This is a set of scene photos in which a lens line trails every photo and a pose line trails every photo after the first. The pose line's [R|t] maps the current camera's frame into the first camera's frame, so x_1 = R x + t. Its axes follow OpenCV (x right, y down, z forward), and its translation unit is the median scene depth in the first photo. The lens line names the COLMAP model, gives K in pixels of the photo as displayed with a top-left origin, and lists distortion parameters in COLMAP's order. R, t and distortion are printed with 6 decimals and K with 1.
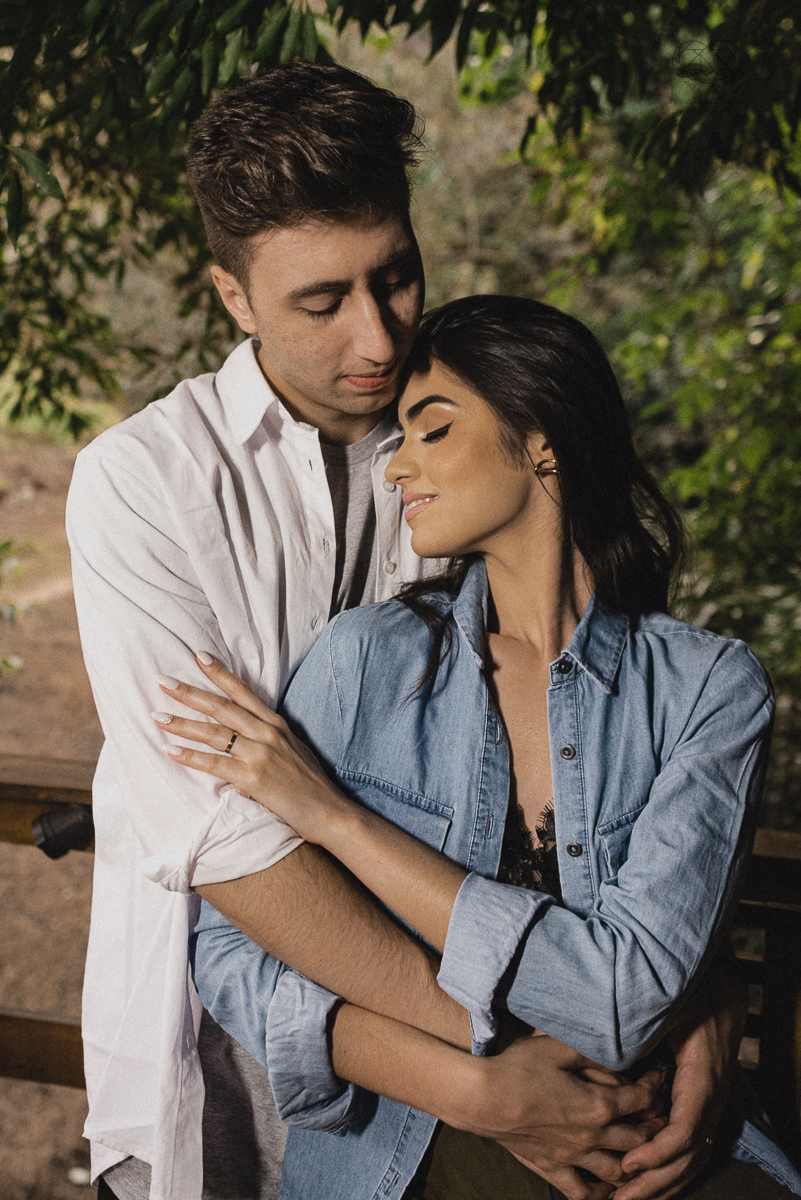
lens RADIAL K [[1243.4, 0, 403.1], [0, 1243.4, 643.0], [0, 0, 1]] dist [0.211729, -0.499663]
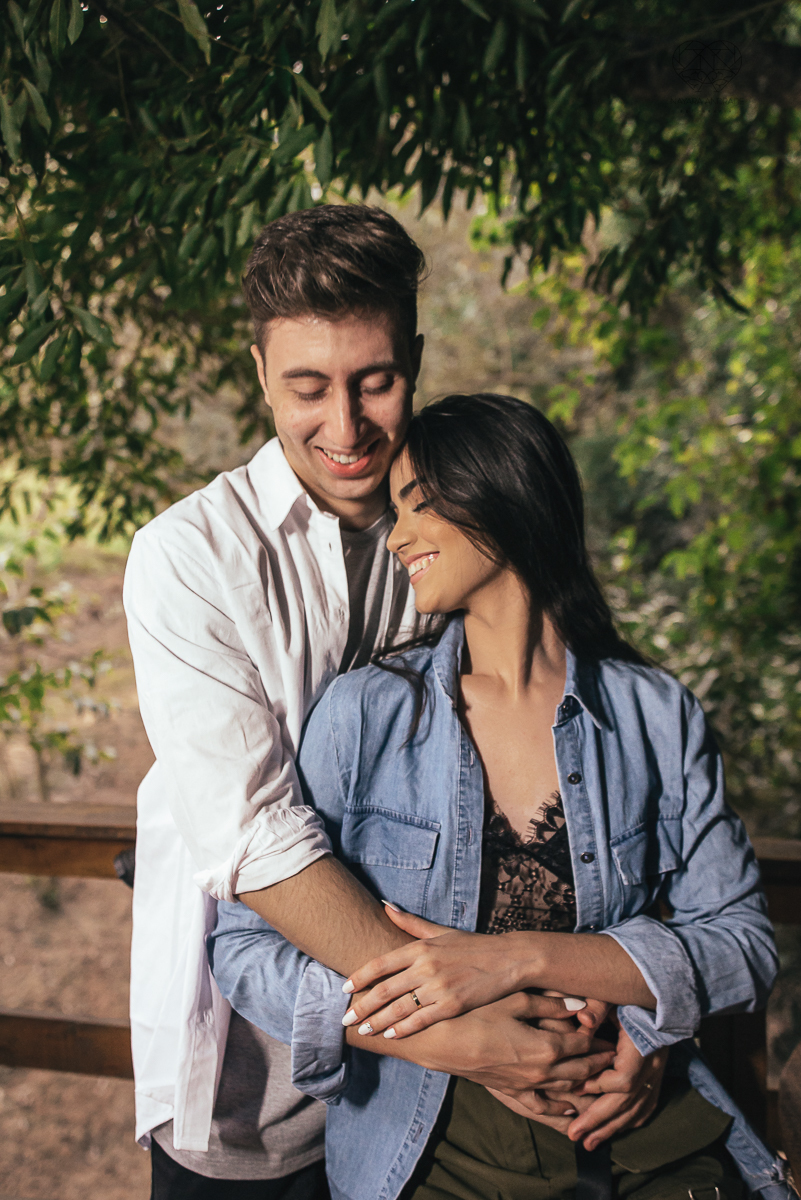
lens RADIAL K [[1243.4, 0, 403.1], [0, 1243.4, 643.0], [0, 0, 1]] dist [0.211729, -0.499663]
pose [[0.996216, -0.037495, -0.078409, 0.065600], [0.029433, 0.994393, -0.101566, 0.050185], [0.081777, 0.098874, 0.991734, -0.115753]]
